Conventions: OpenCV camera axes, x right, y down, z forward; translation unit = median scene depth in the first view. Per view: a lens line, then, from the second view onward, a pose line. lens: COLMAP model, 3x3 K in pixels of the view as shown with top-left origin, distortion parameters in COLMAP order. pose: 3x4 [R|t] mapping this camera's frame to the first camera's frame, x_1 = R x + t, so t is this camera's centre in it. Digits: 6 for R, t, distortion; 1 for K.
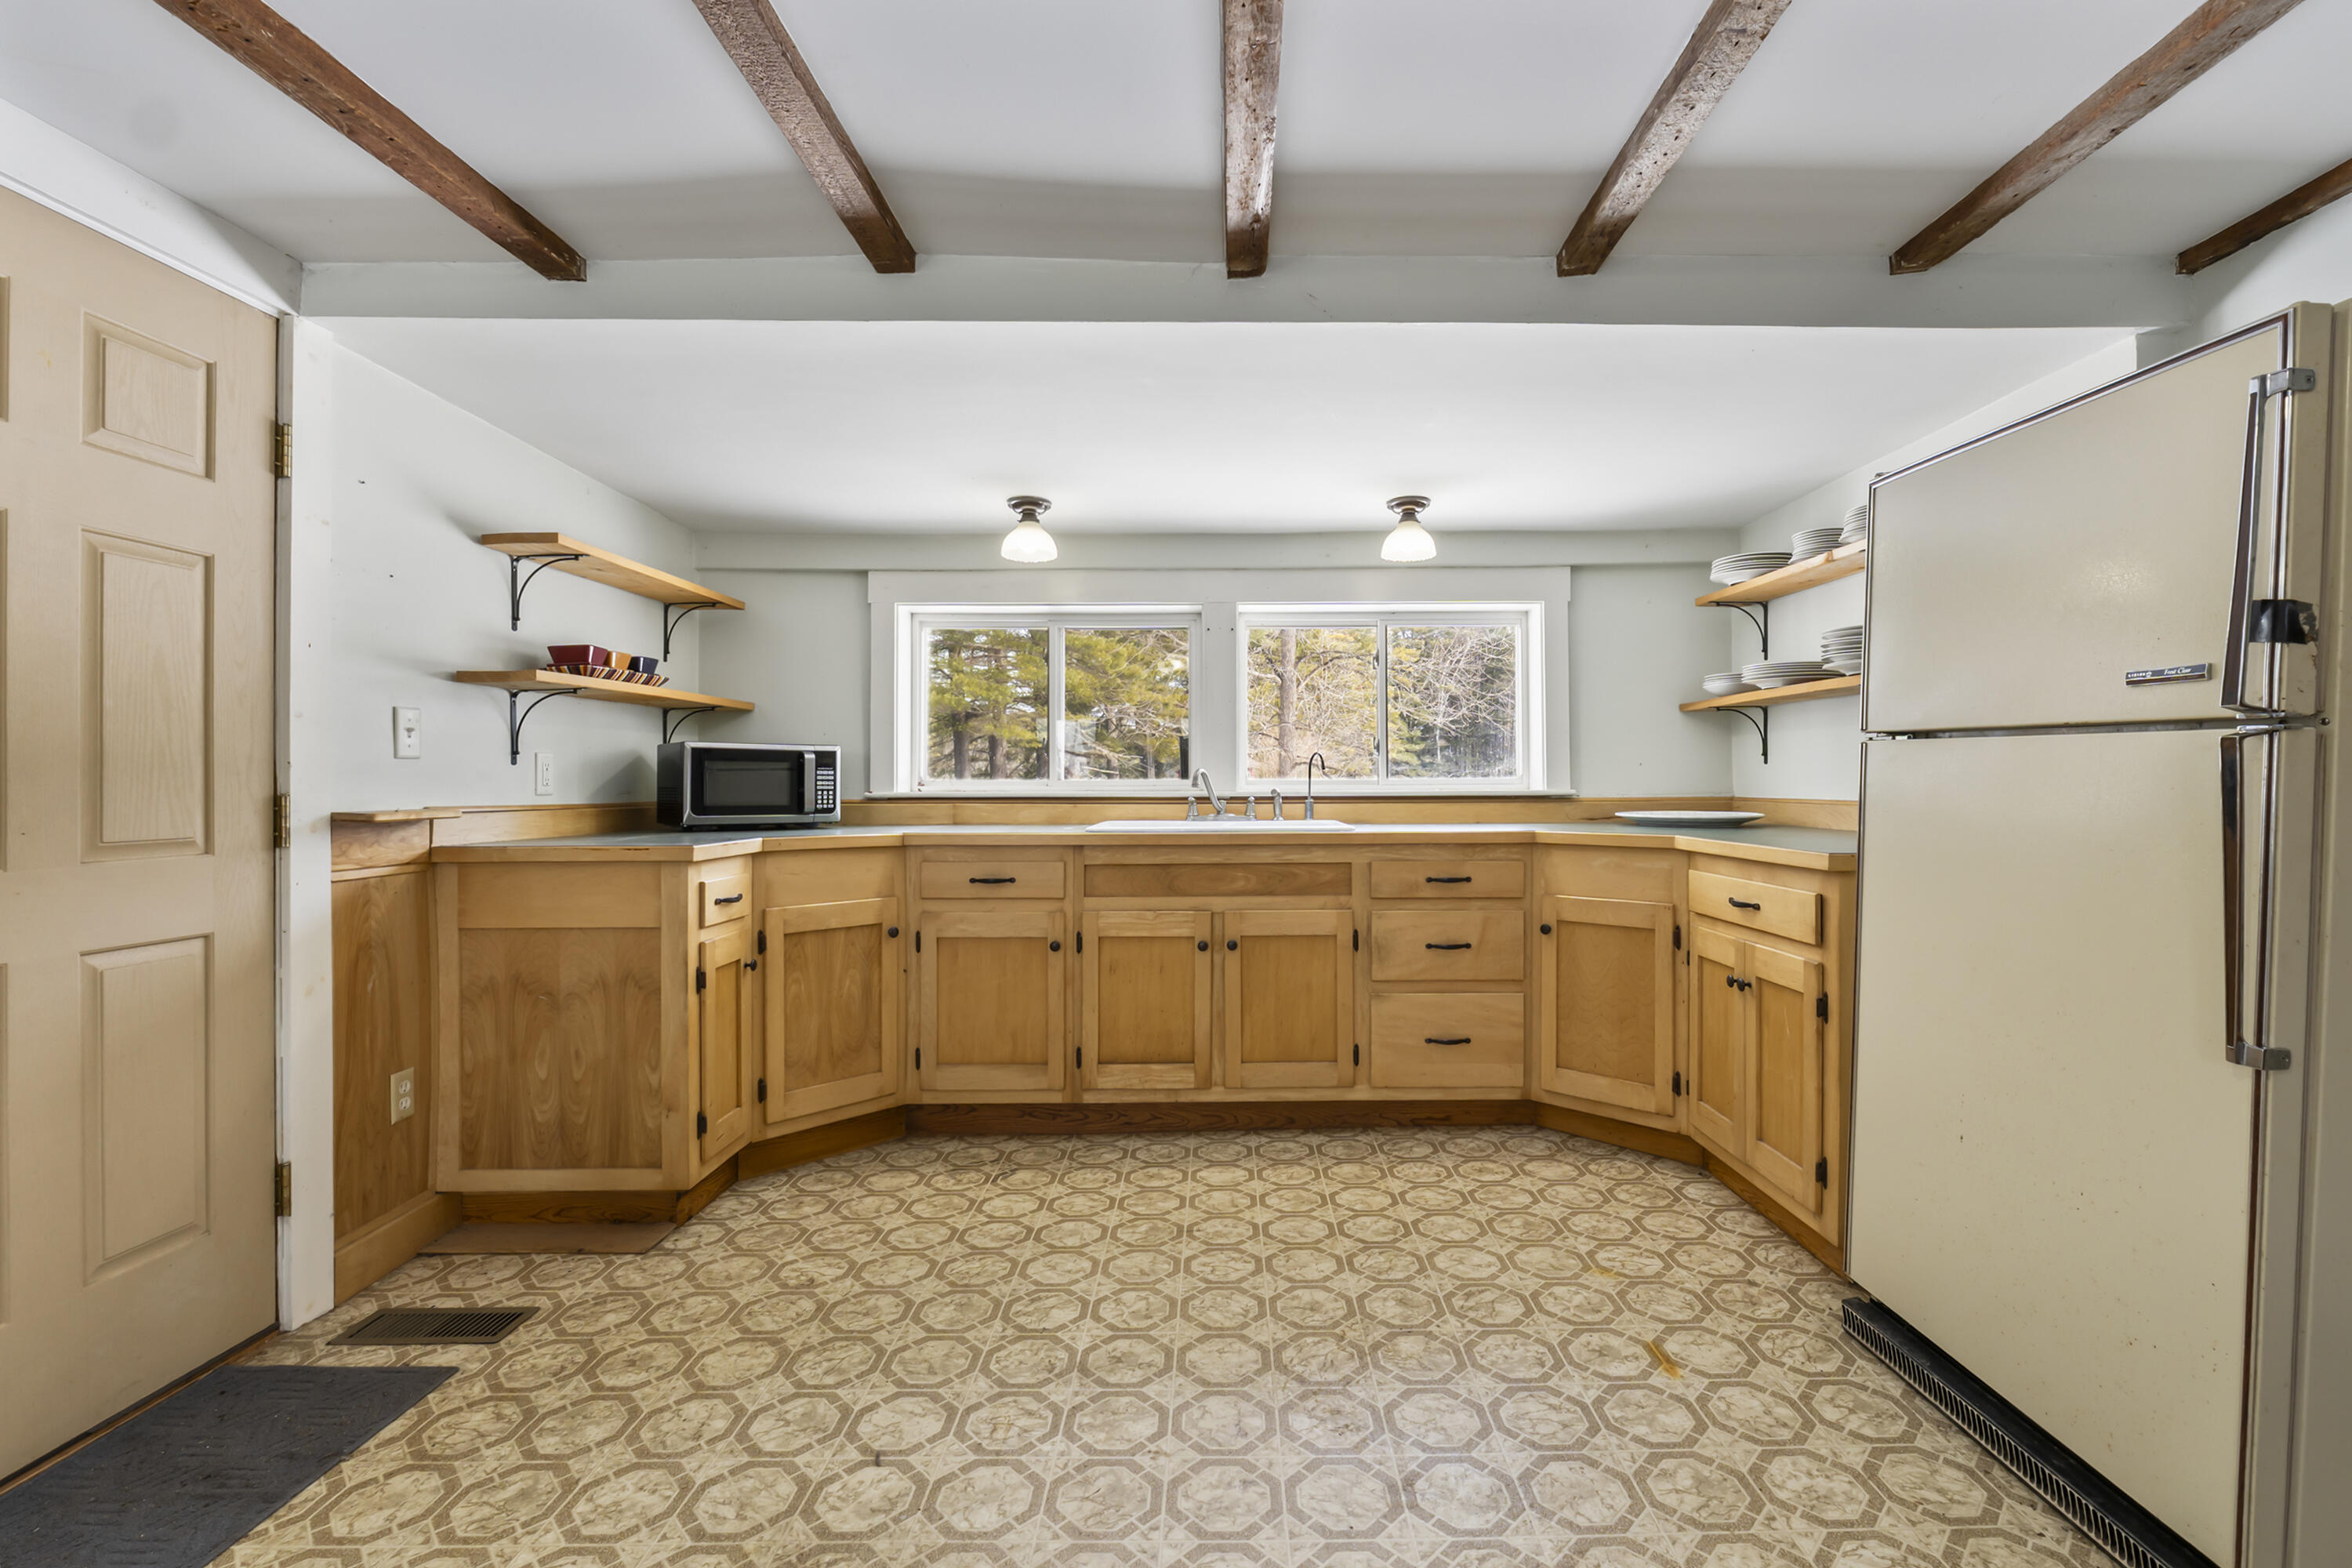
lens RADIAL K [[1009.9, 0, 1265.0], [0, 1009.9, 794.0], [0, 0, 1]] dist [-0.006707, -0.000016]
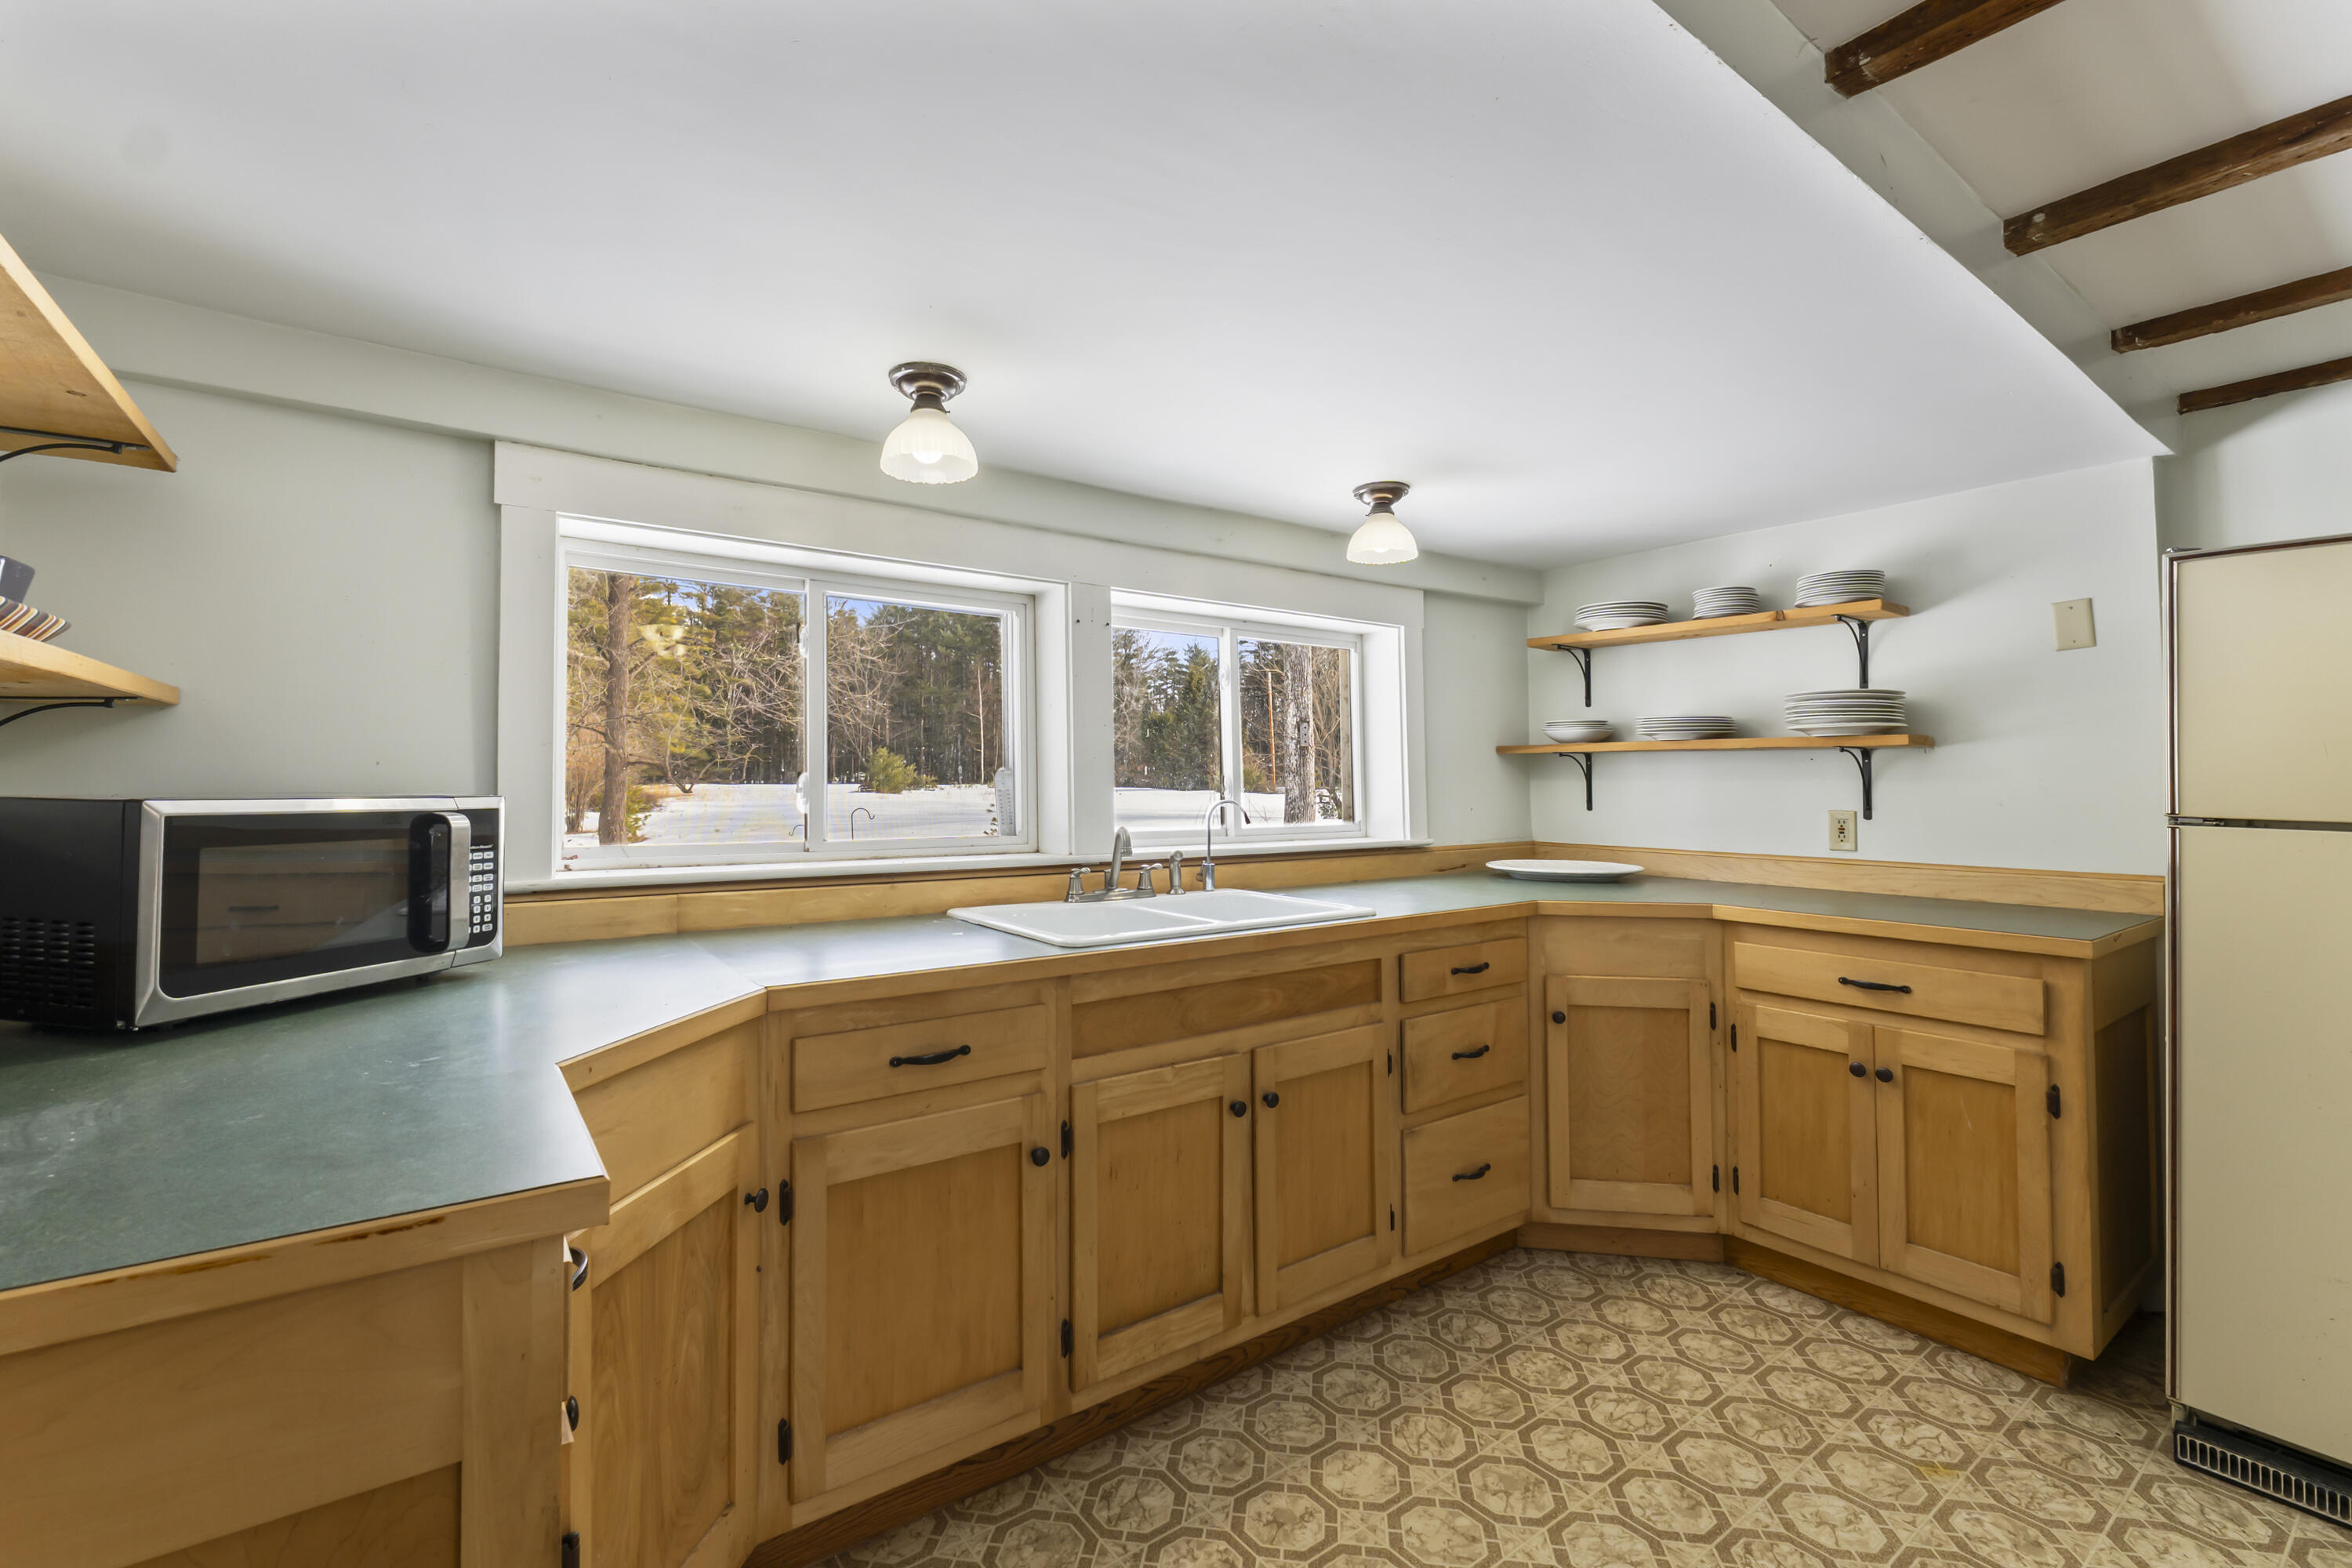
lens RADIAL K [[987.9, 0, 1163.0], [0, 987.9, 763.7], [0, 0, 1]] dist [-0.010374, 0.000276]
pose [[0.832304, 0.016540, 0.554073, -0.474525], [-0.001199, 0.999606, -0.028038, -0.056961], [-0.554319, 0.022672, 0.831996, 0.504140]]
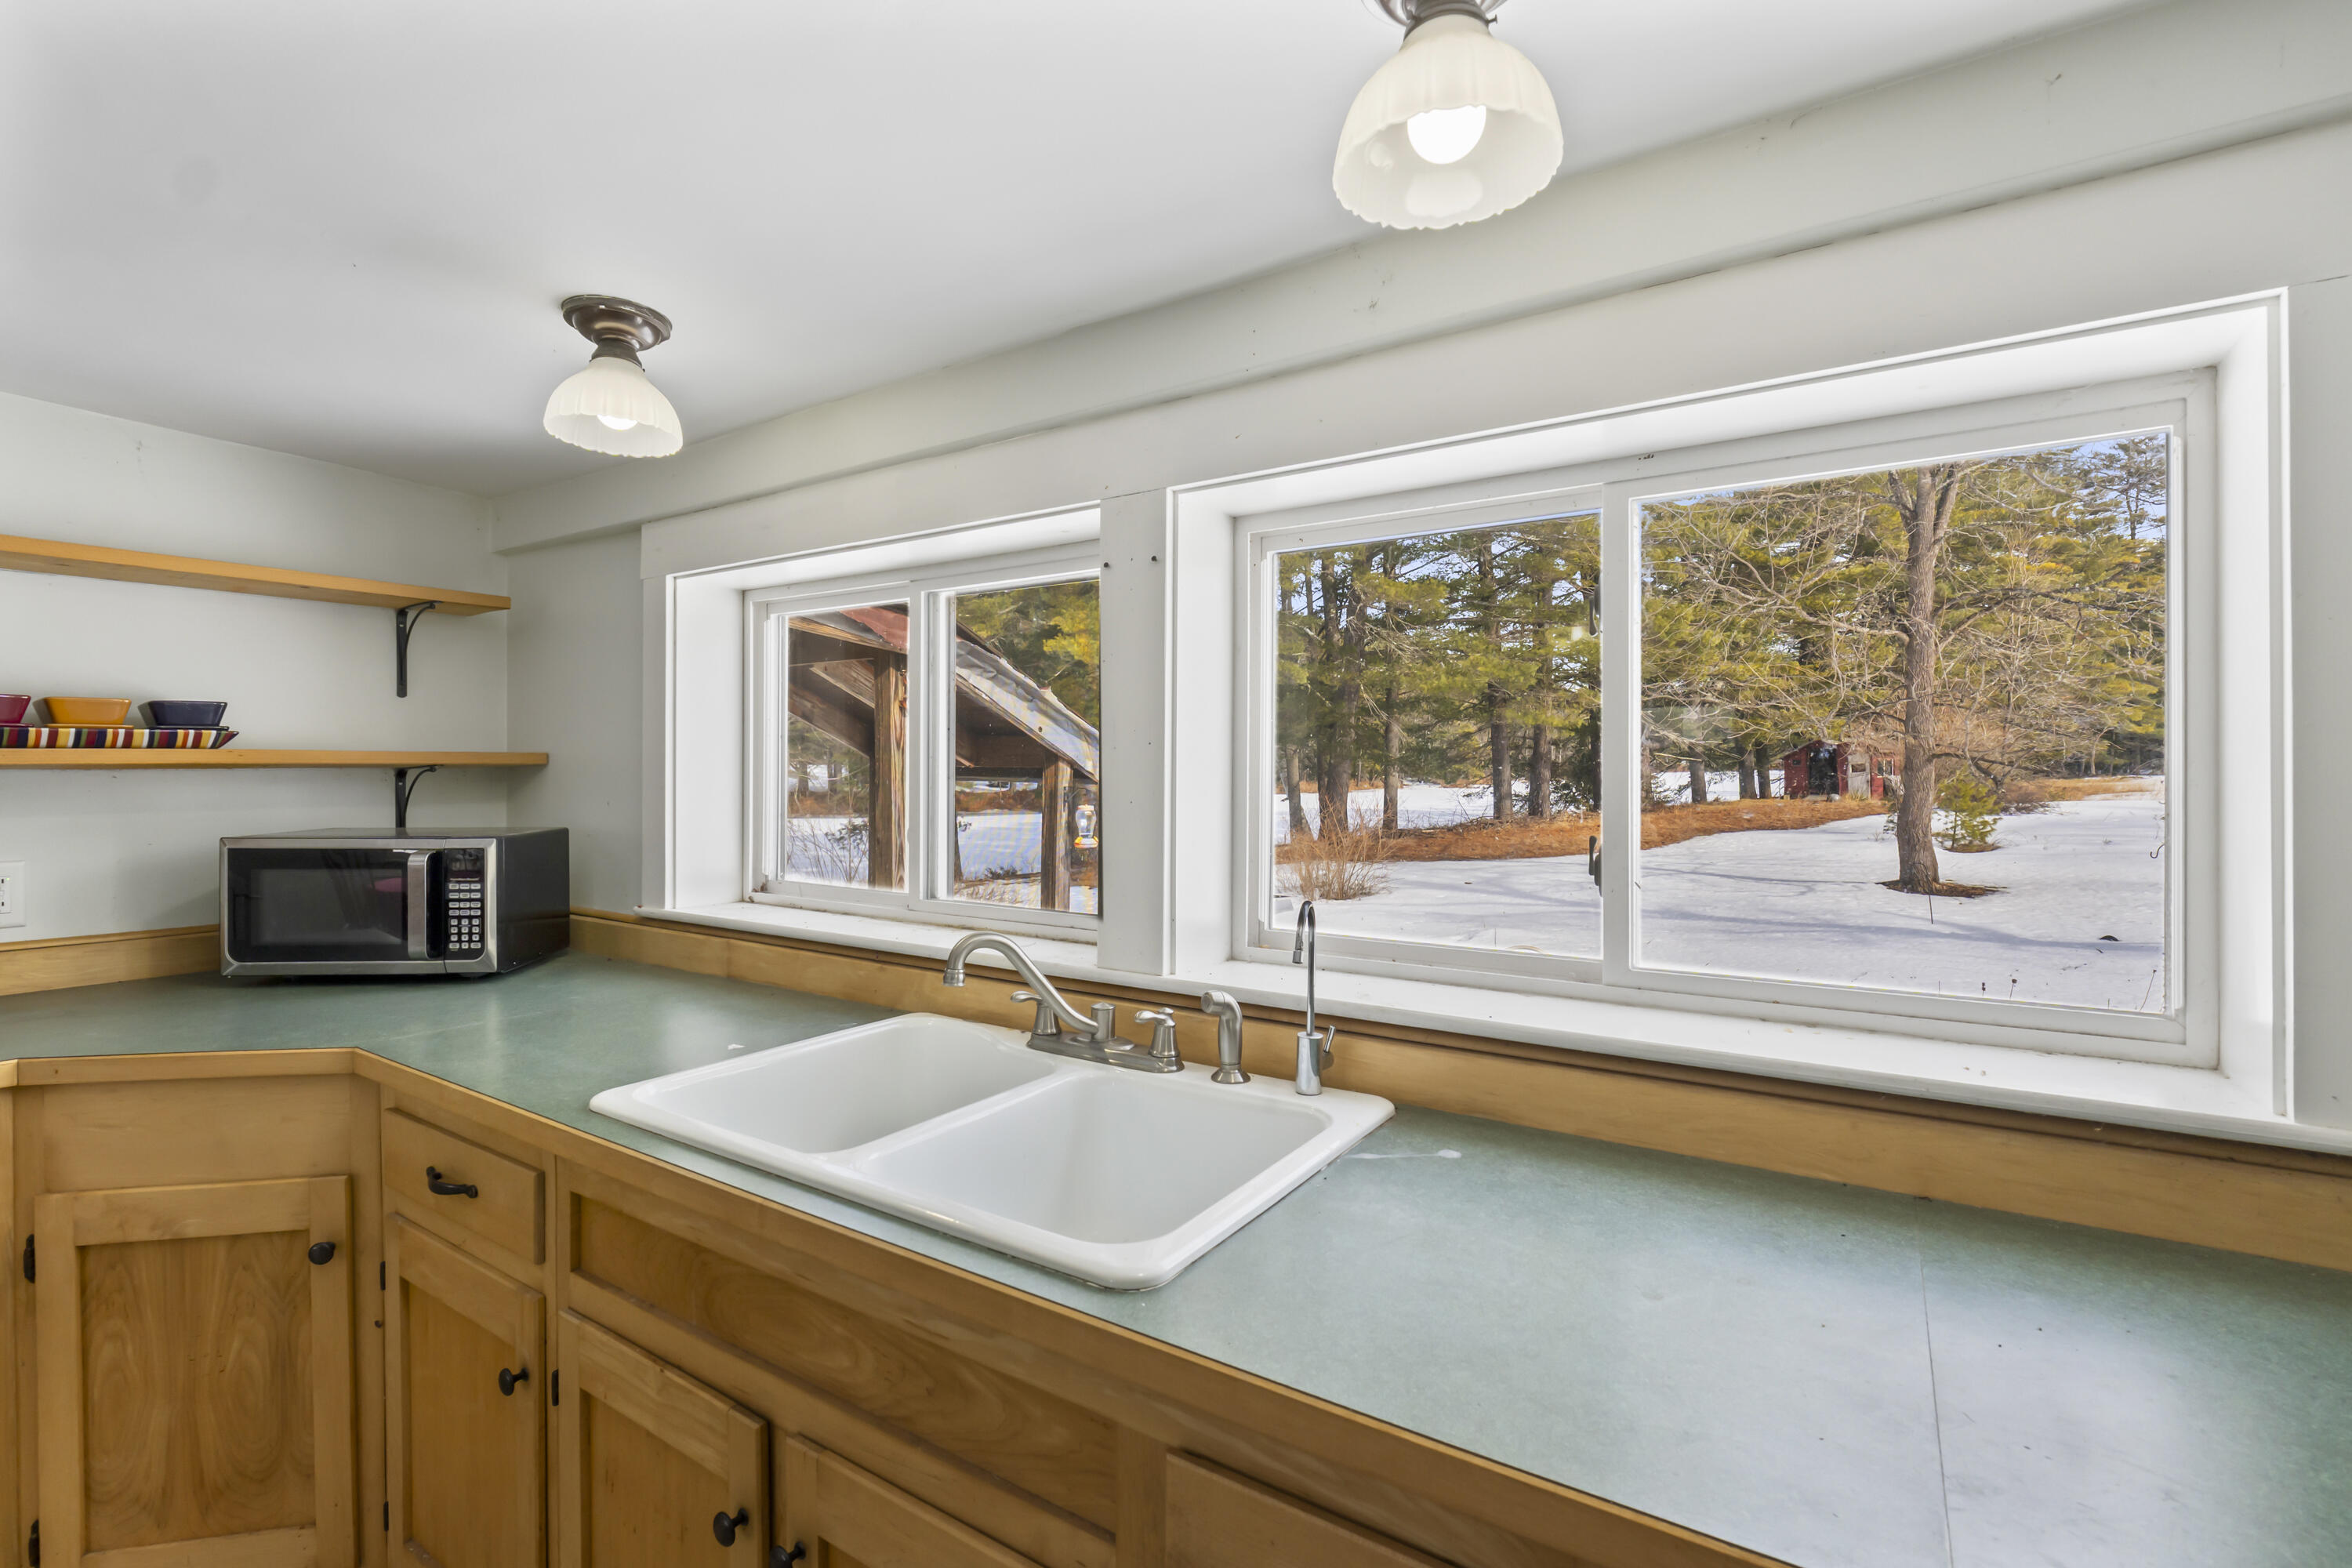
lens RADIAL K [[1076.5, 0, 1176.0], [0, 1076.5, 784.0], [0, 0, 1]] dist [-0.019714, 0.000451]
pose [[0.815844, 0.011862, -0.578151, 0.259678], [-0.008898, 0.999929, 0.007959, -0.096830], [0.578204, -0.001349, 0.815891, 0.828343]]
